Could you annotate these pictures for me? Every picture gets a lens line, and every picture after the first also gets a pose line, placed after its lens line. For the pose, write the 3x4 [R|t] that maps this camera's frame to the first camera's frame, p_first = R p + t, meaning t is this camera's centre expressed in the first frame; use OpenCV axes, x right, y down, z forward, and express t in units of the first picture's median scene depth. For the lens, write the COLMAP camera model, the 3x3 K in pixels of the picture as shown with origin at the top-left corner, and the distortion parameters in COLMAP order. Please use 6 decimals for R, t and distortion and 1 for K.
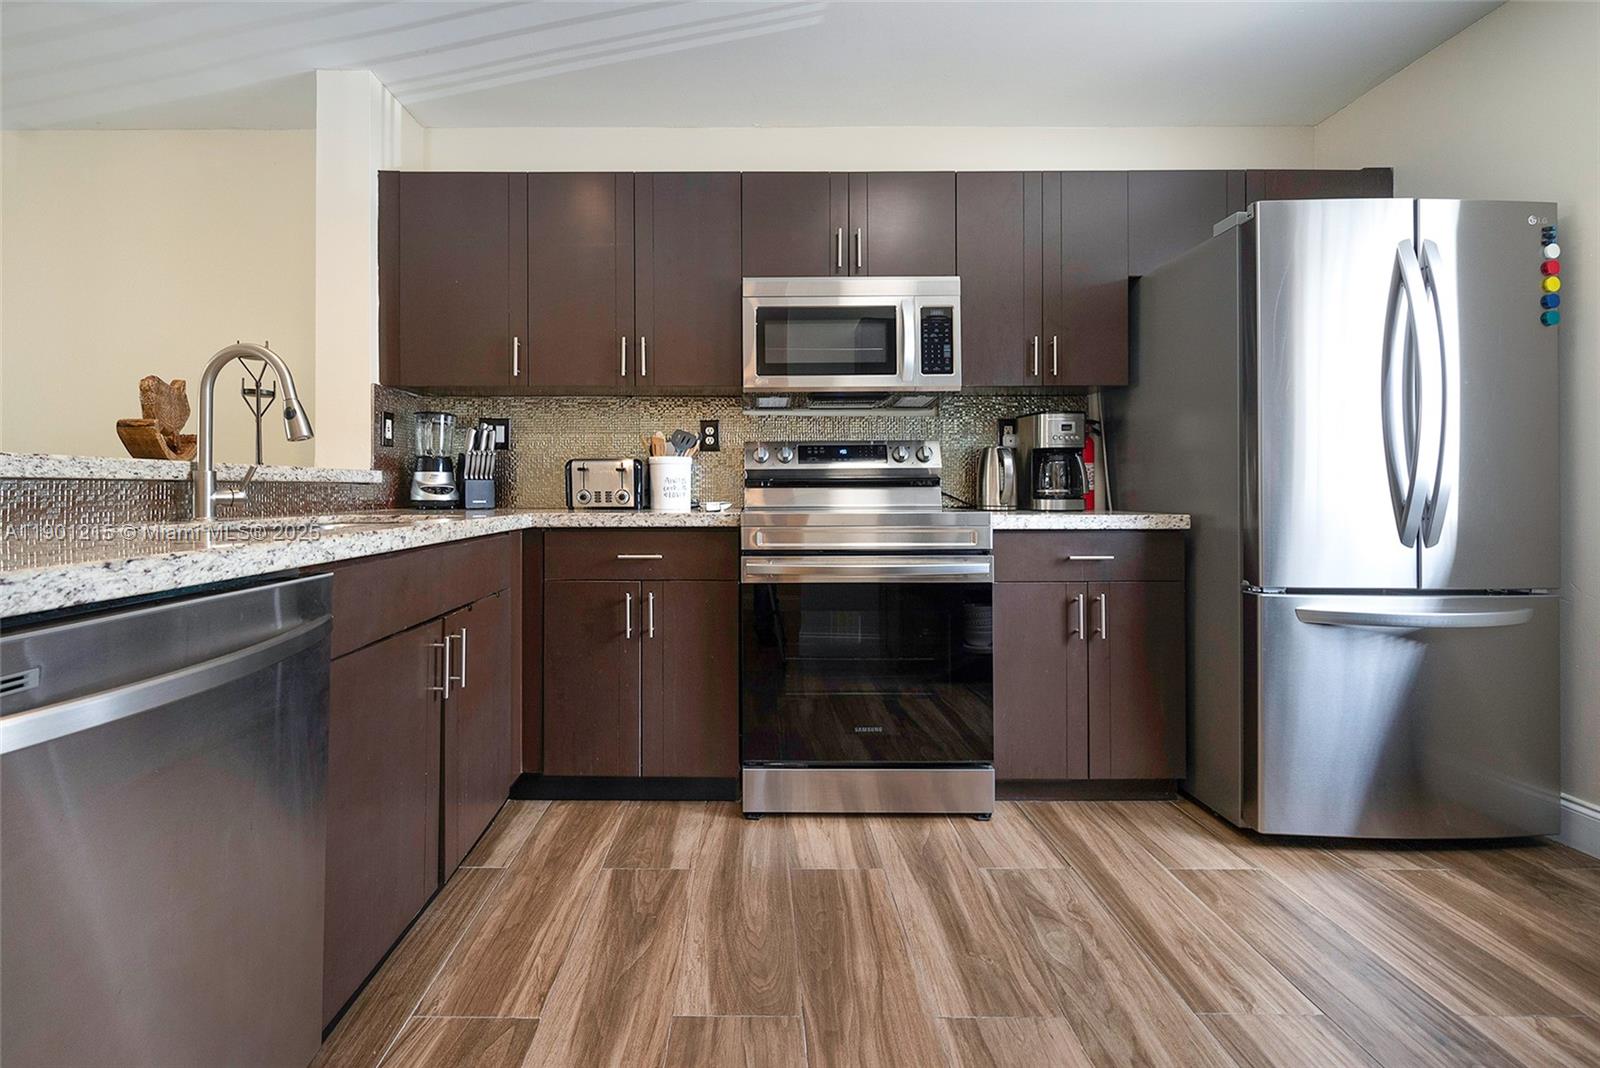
lens RADIAL K [[686.8, 0, 744.4], [0, 686.8, 489.7], [0, 0, 1]] dist [-0.002722, -0.000248]
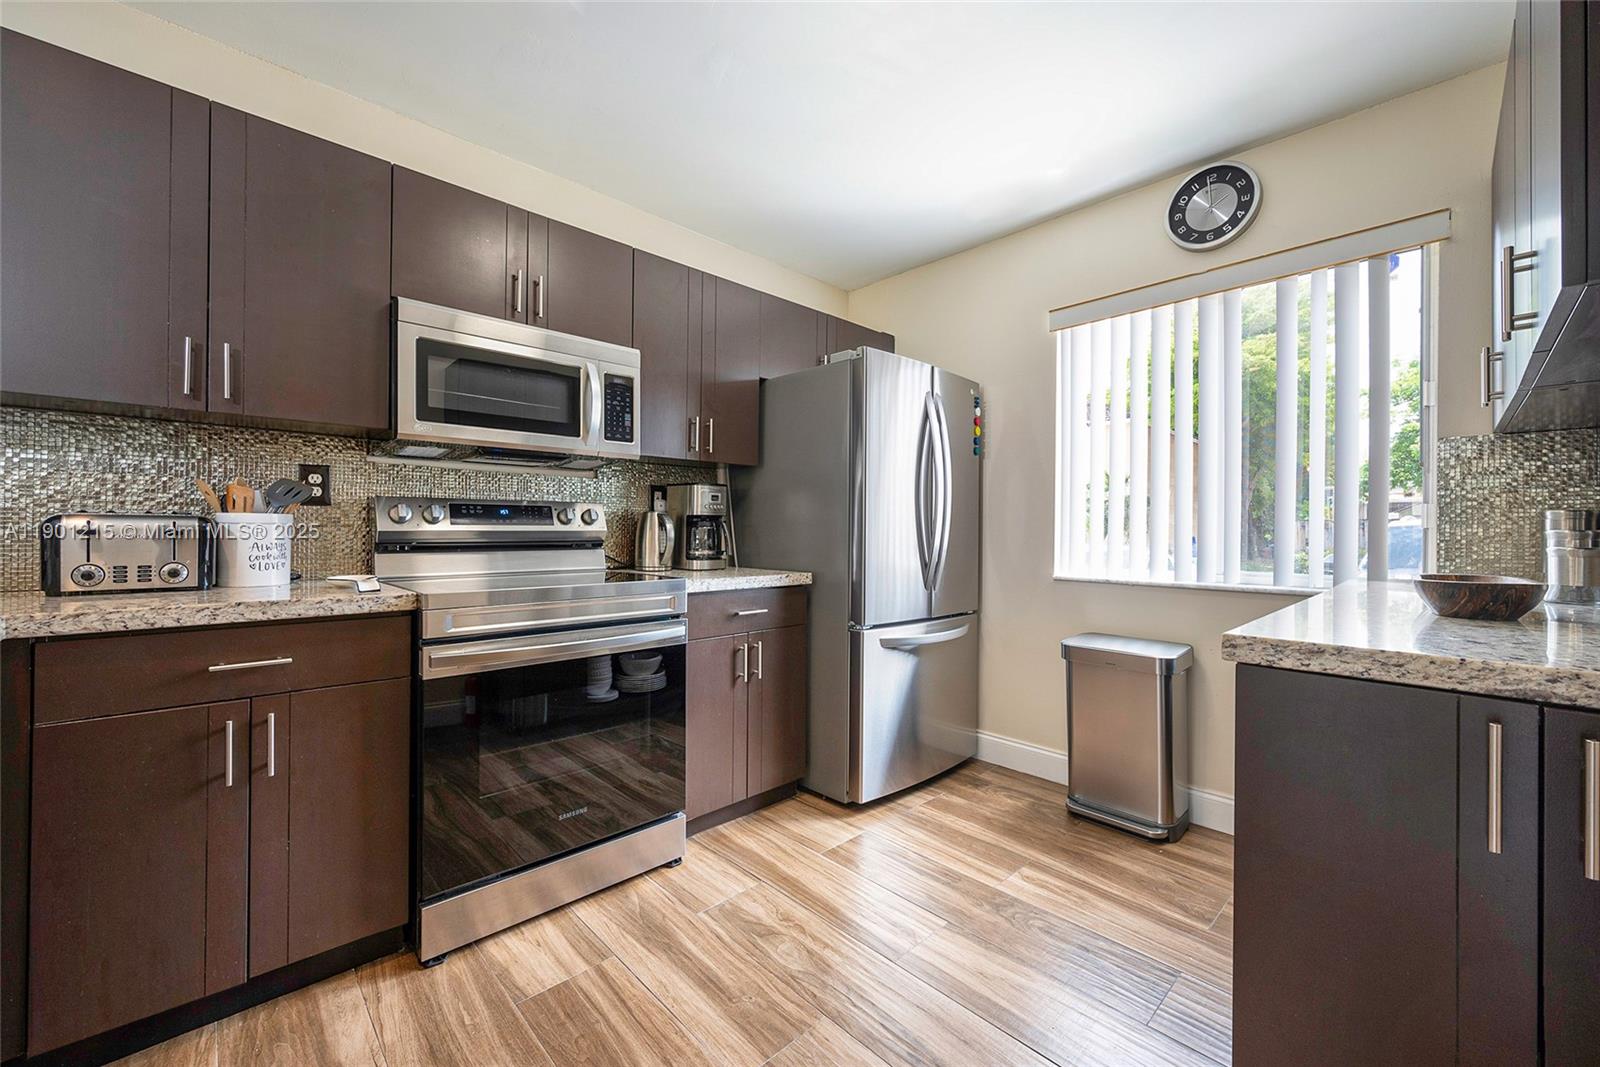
lens RADIAL K [[634.4, 0, 802.6], [0, 634.4, 532.6], [0, 0, 1]] dist [-0.002586, -0.000032]
pose [[0.715192, 0.005062, 0.698910, -0.206339], [-0.009339, 0.999954, 0.002314, -0.043373], [-0.698866, -0.008182, 0.715206, 0.156088]]
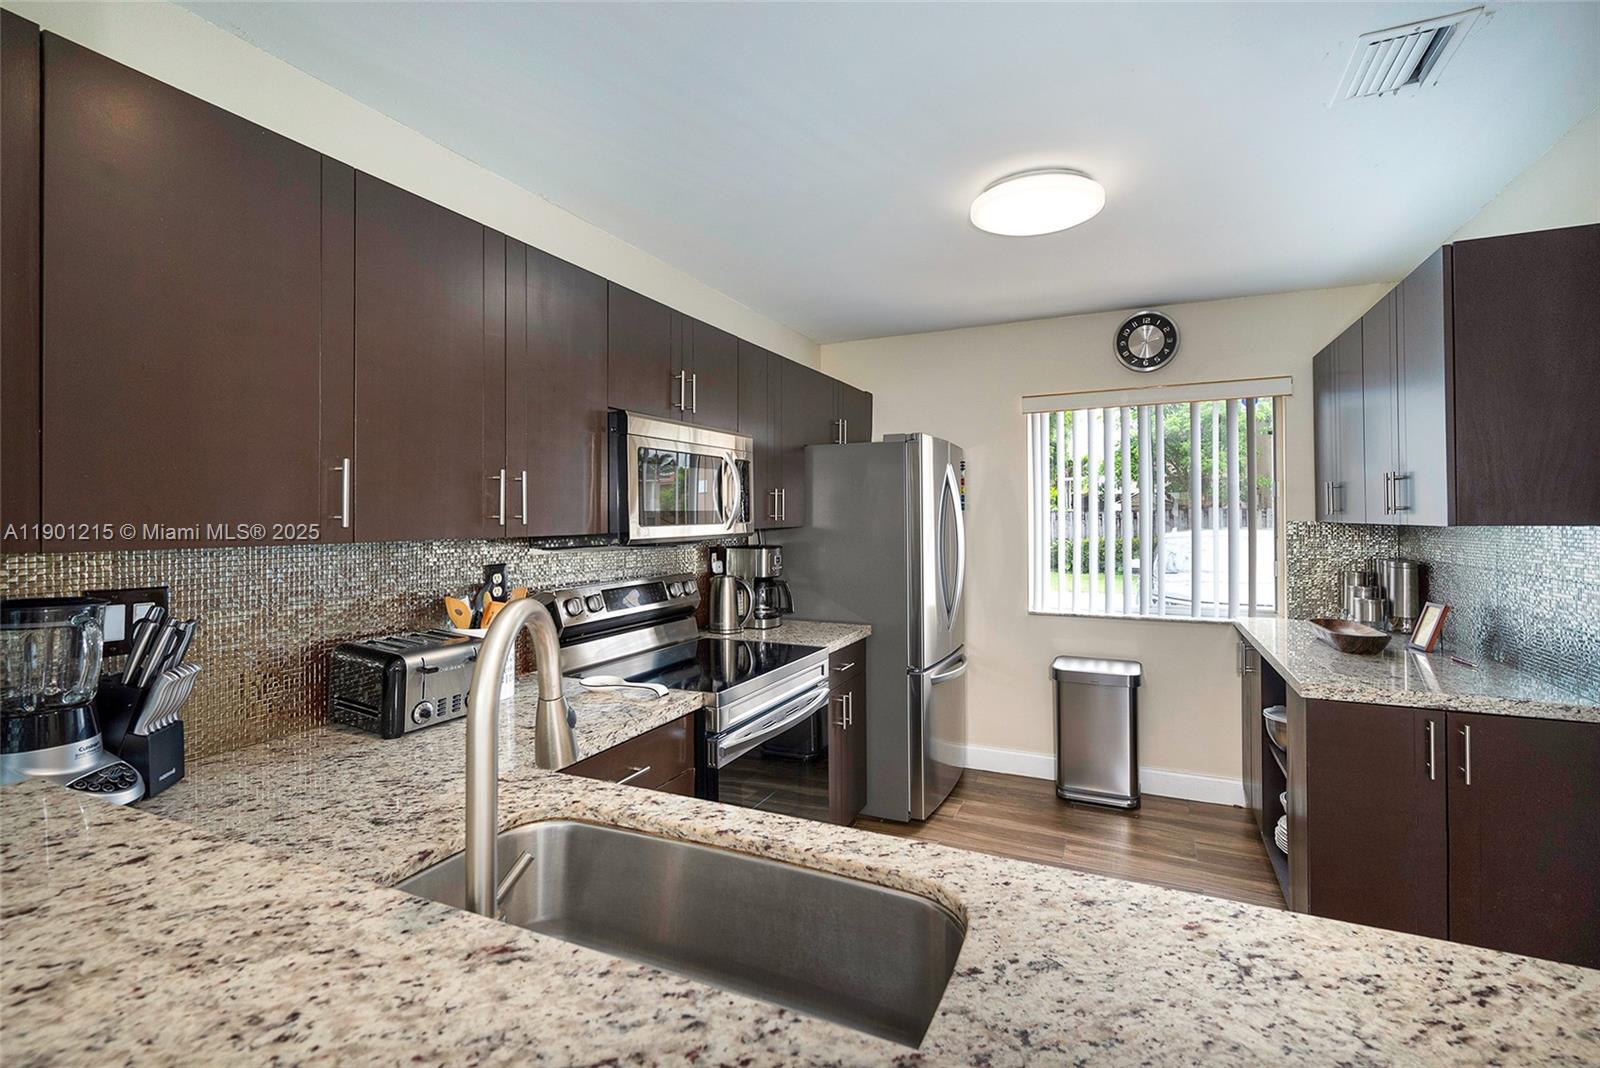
lens RADIAL K [[721.5, 0, 818.7], [0, 721.5, 513.2], [0, 0, 1]] dist [-0.000778, -0.000096]
pose [[0.403505, 0.001799, 0.914975, -0.836973], [0.002935, 0.999990, -0.003261, -0.204154], [-0.914973, 0.004001, 0.403496, 0.482050]]
